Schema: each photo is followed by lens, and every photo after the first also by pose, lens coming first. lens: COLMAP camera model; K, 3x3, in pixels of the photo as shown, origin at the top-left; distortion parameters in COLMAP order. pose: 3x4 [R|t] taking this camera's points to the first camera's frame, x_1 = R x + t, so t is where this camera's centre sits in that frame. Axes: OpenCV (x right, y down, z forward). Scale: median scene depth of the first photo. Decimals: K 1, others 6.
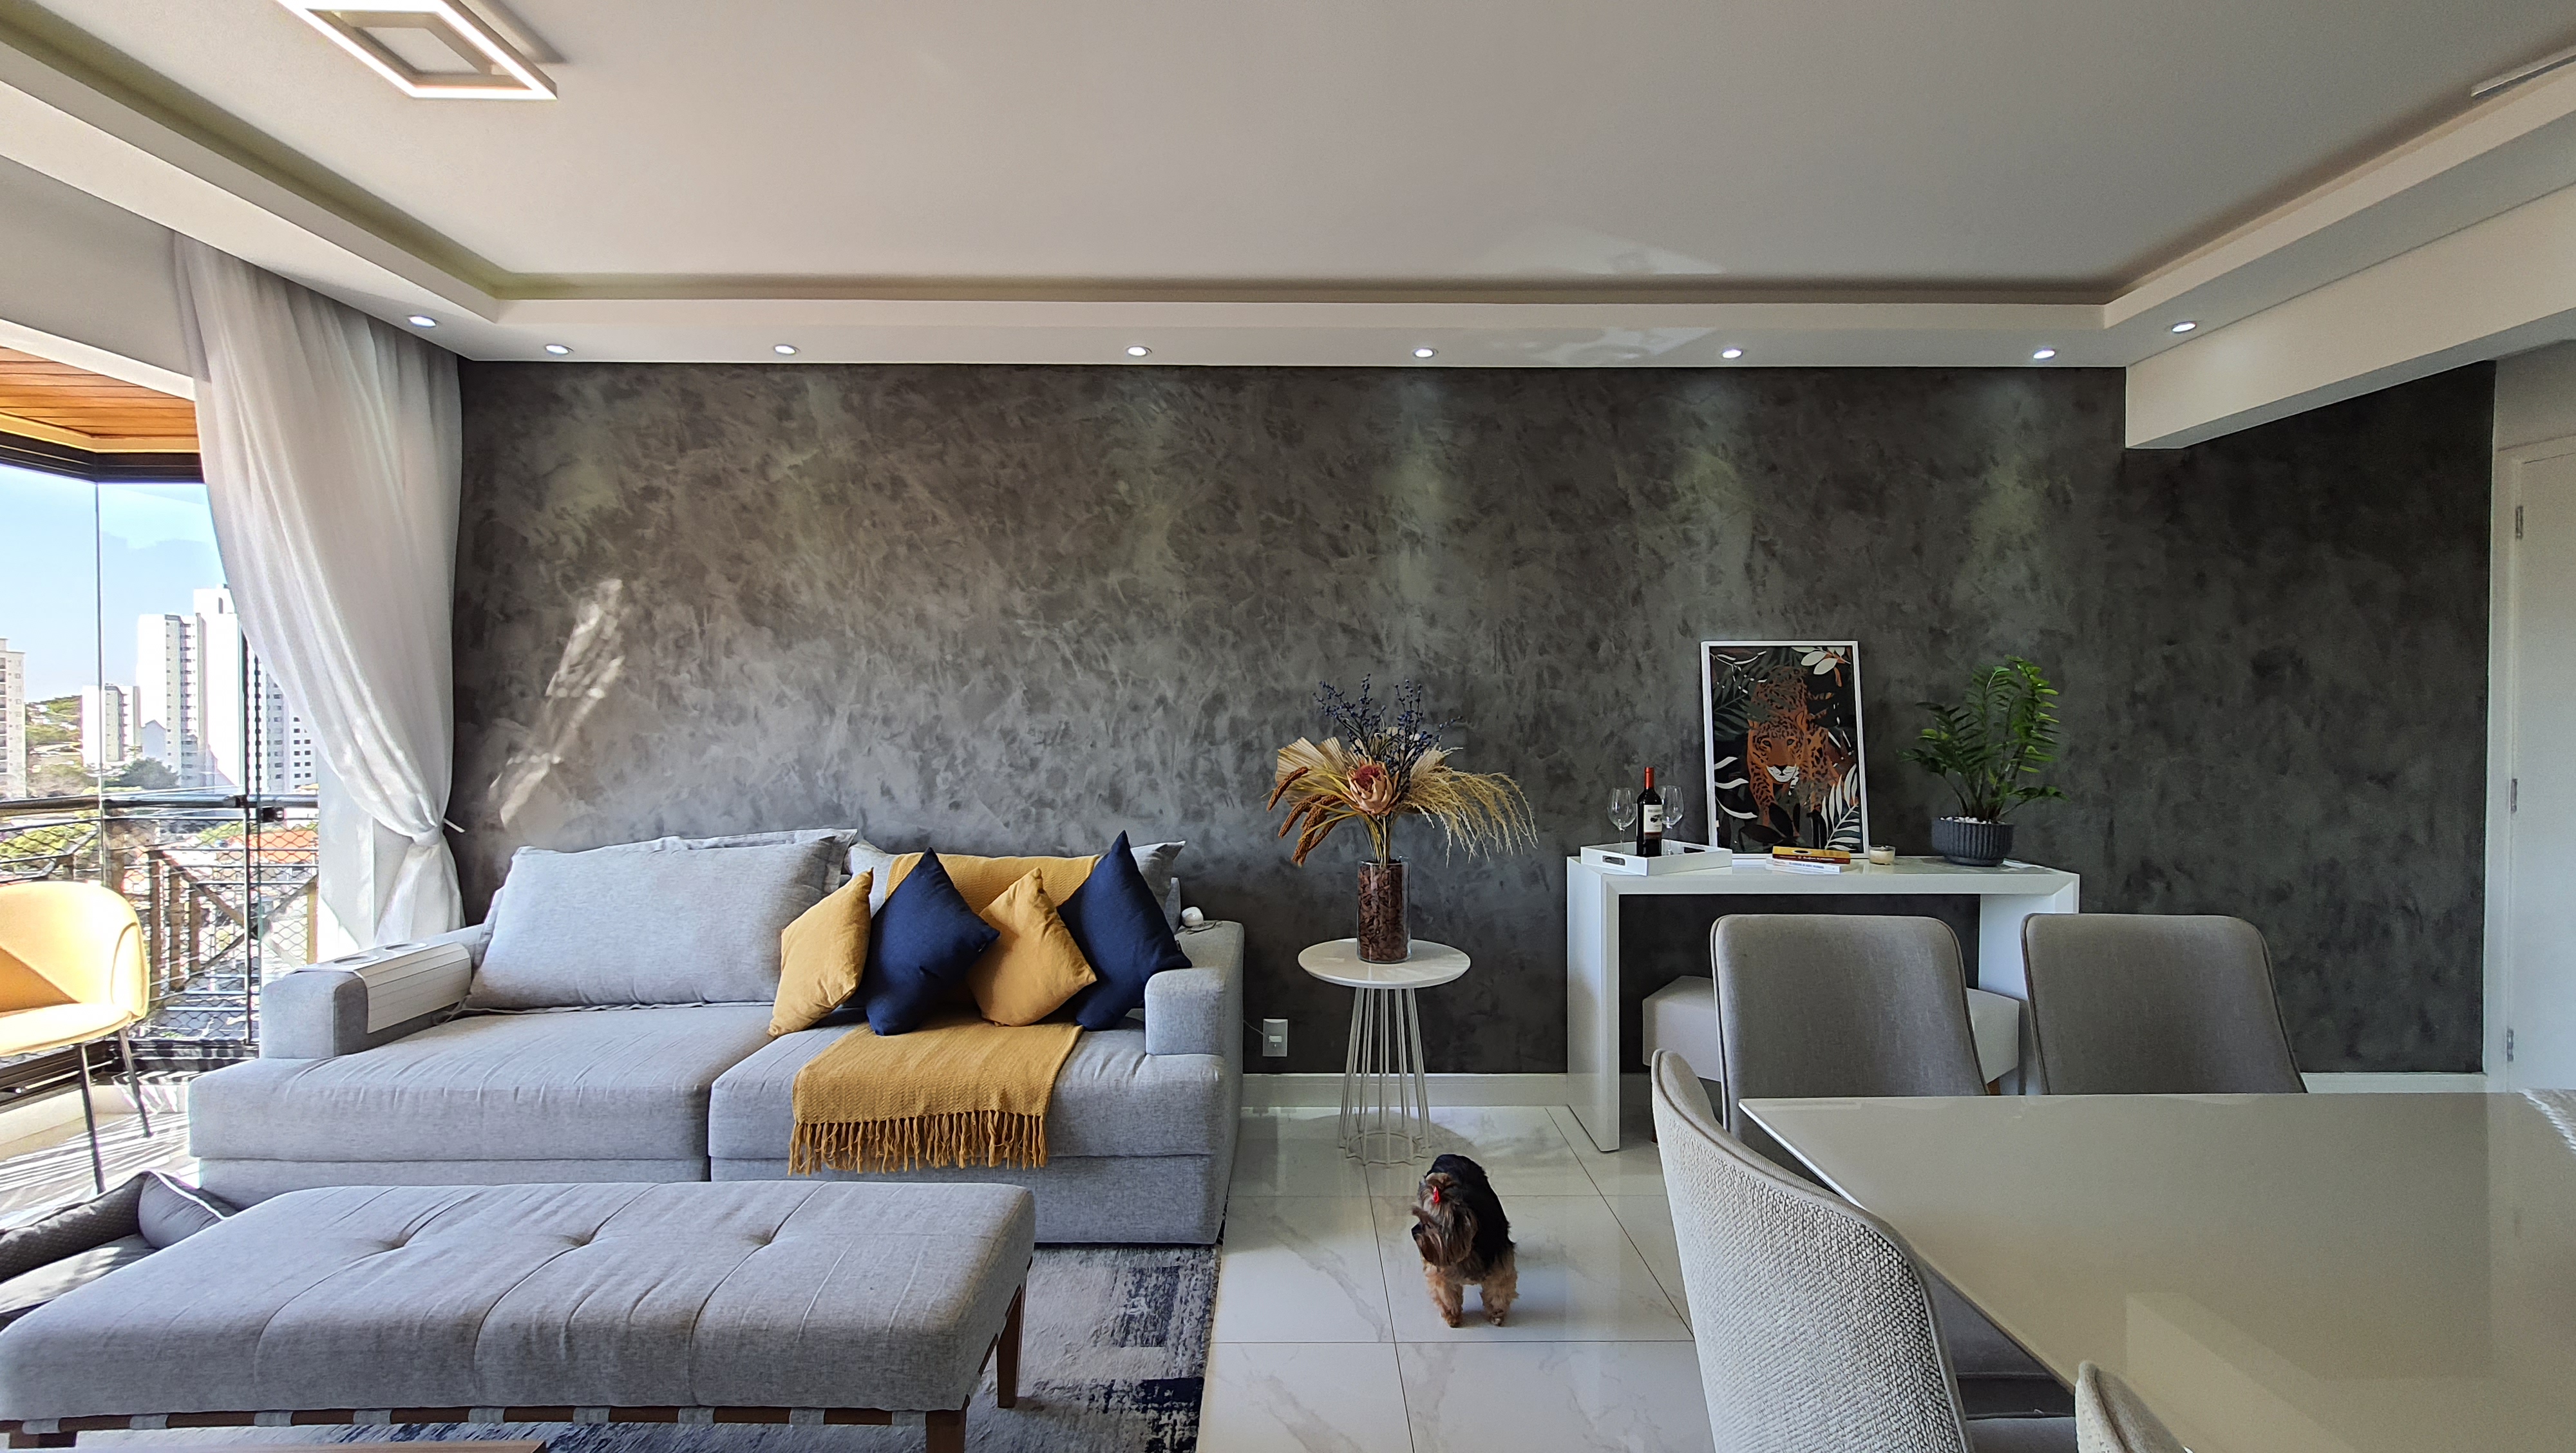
lens RADIAL K [[1017.3, 0, 1296.9], [0, 1017.3, 722.3], [0, 0, 1]] dist [0.005057, -0.000408]
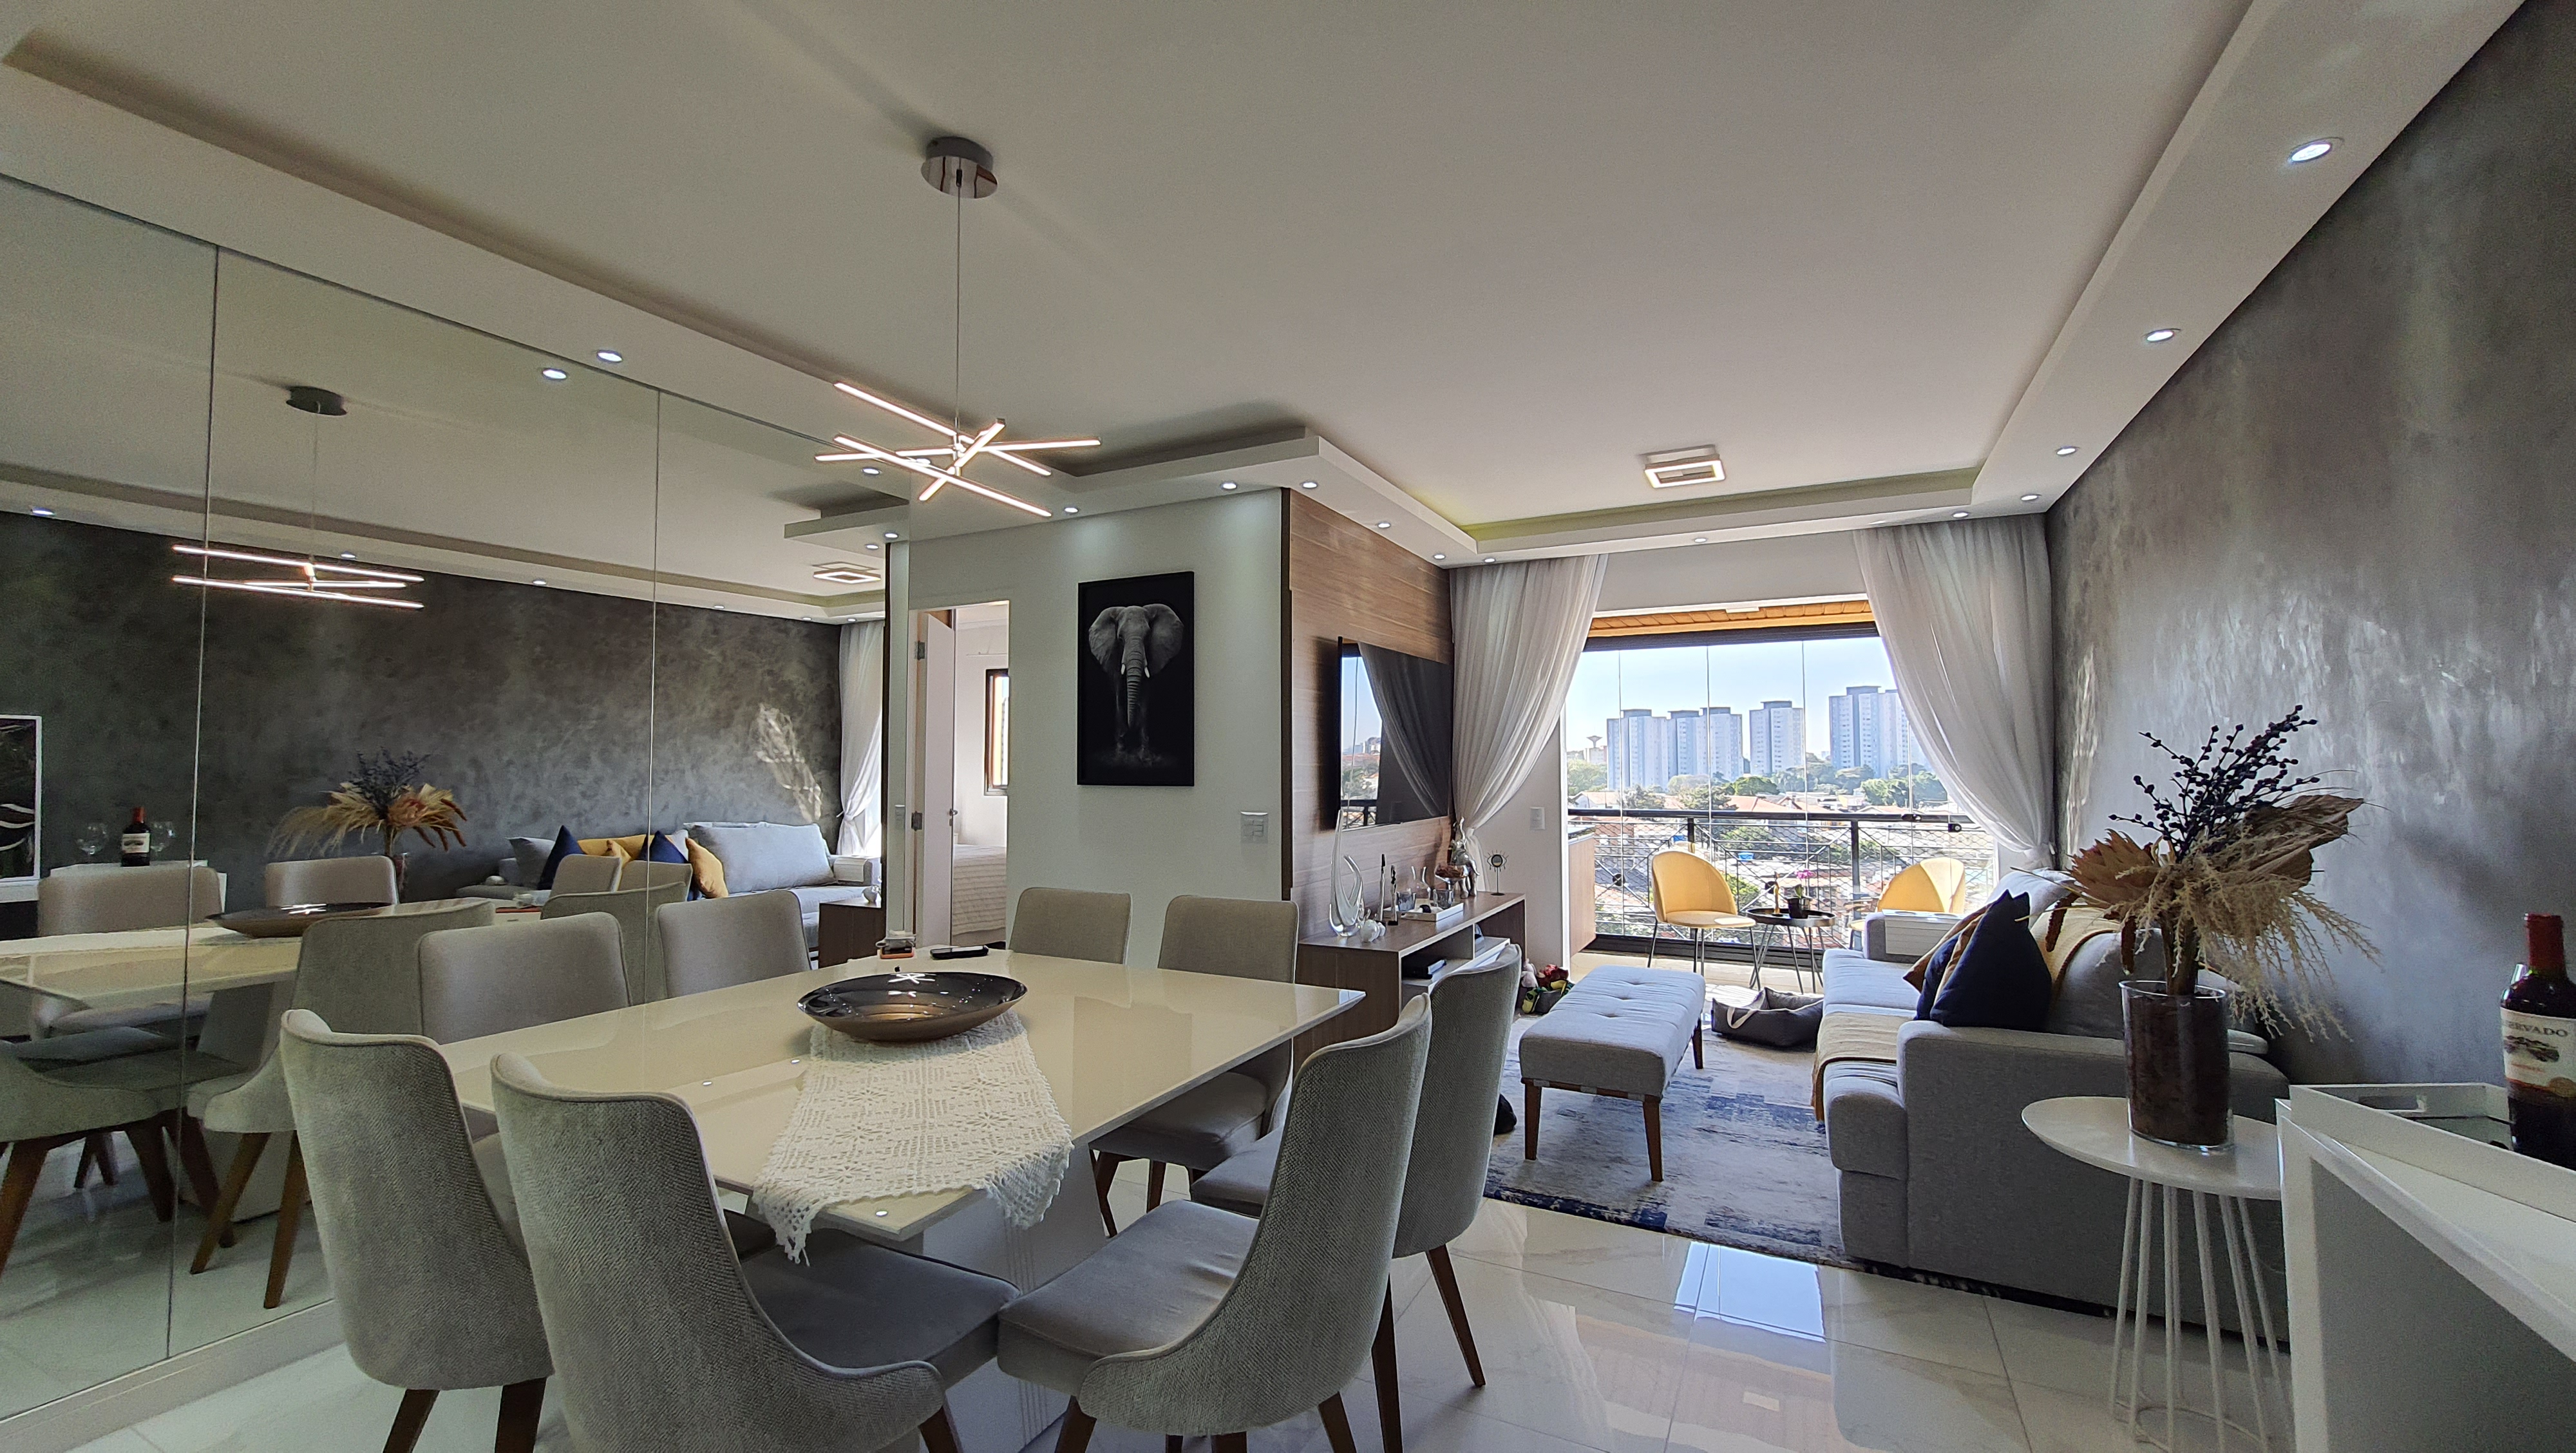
lens RADIAL K [[1017.3, 0, 1302.5], [0, 1017.3, 723.4], [0, 0, 1]] dist [0.005057, -0.000408]
pose [[-0.455870, -0.035680, -0.889331, 0.879023], [-0.007523, 0.999315, -0.036236, -0.009775], [0.890015, -0.009829, -0.455826, 0.736032]]
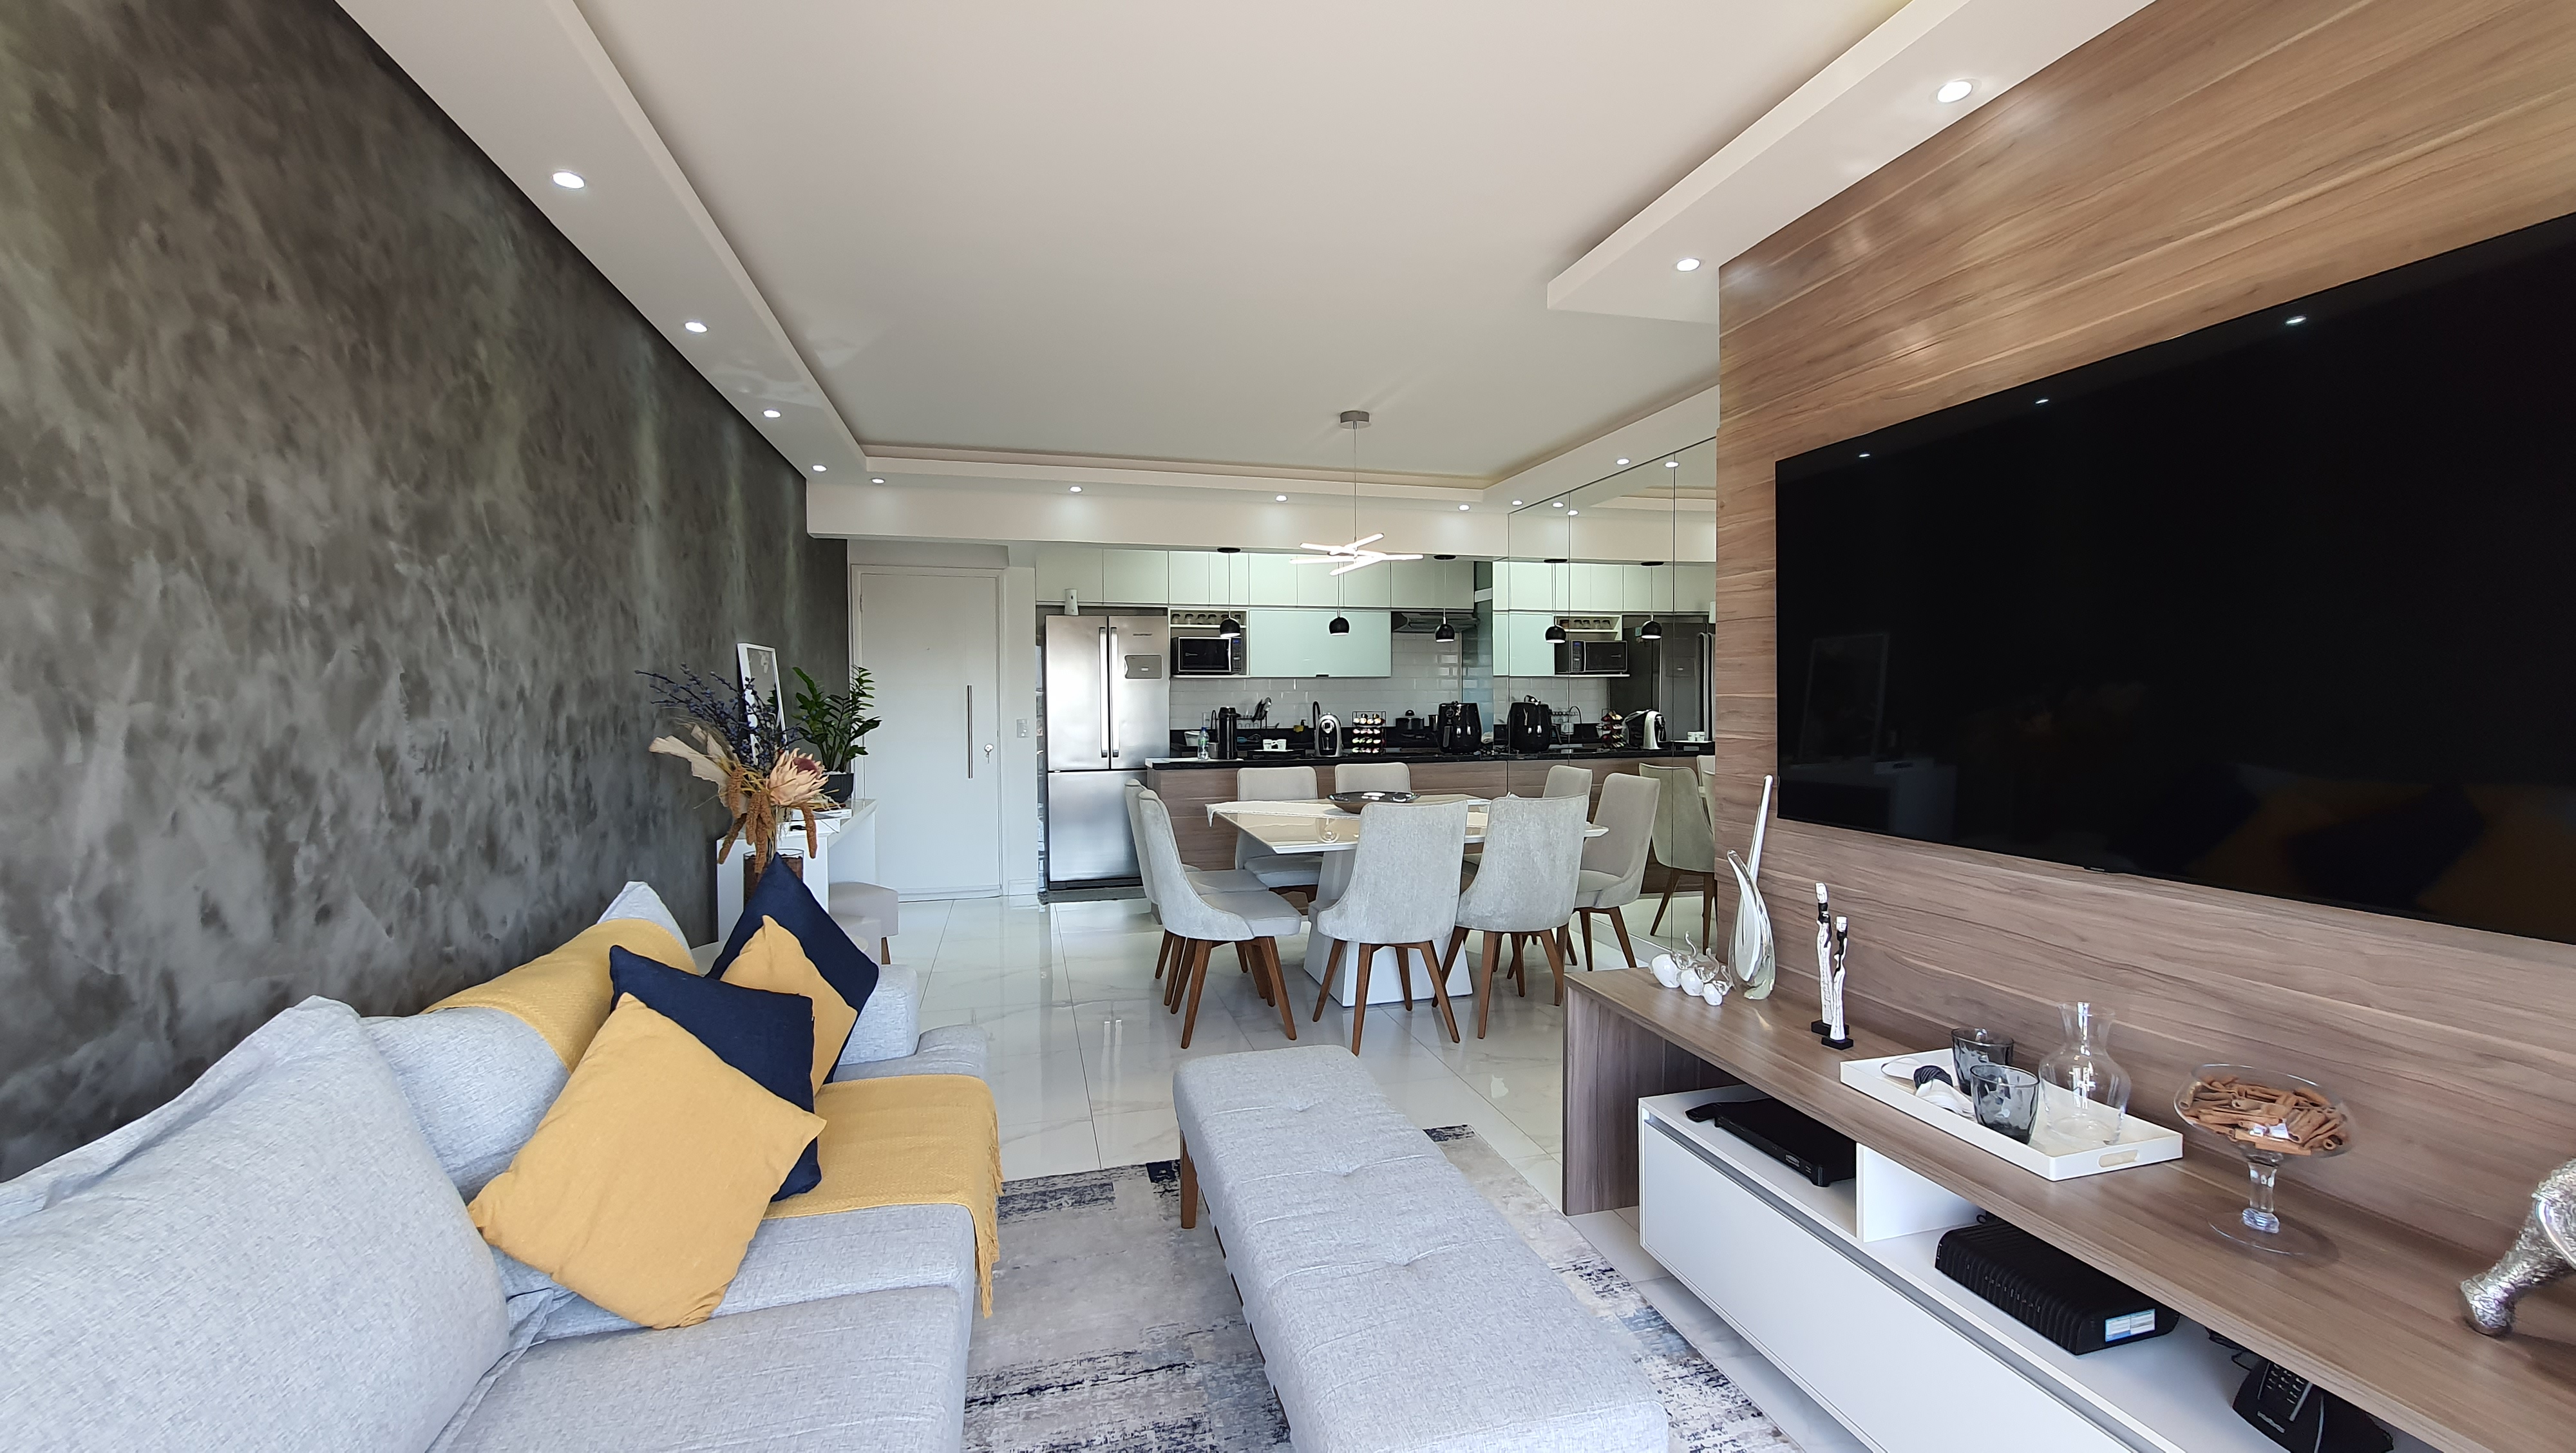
lens RADIAL K [[1017.3, 0, 1285.2], [0, 1017.3, 723.5], [0, 0, 1]] dist [0.005057, -0.000408]
pose [[-0.244406, -0.028077, 0.969266, -0.926989], [0.017539, 0.999289, 0.033369, -0.015580], [-0.969514, 0.025156, -0.243740, 0.695549]]
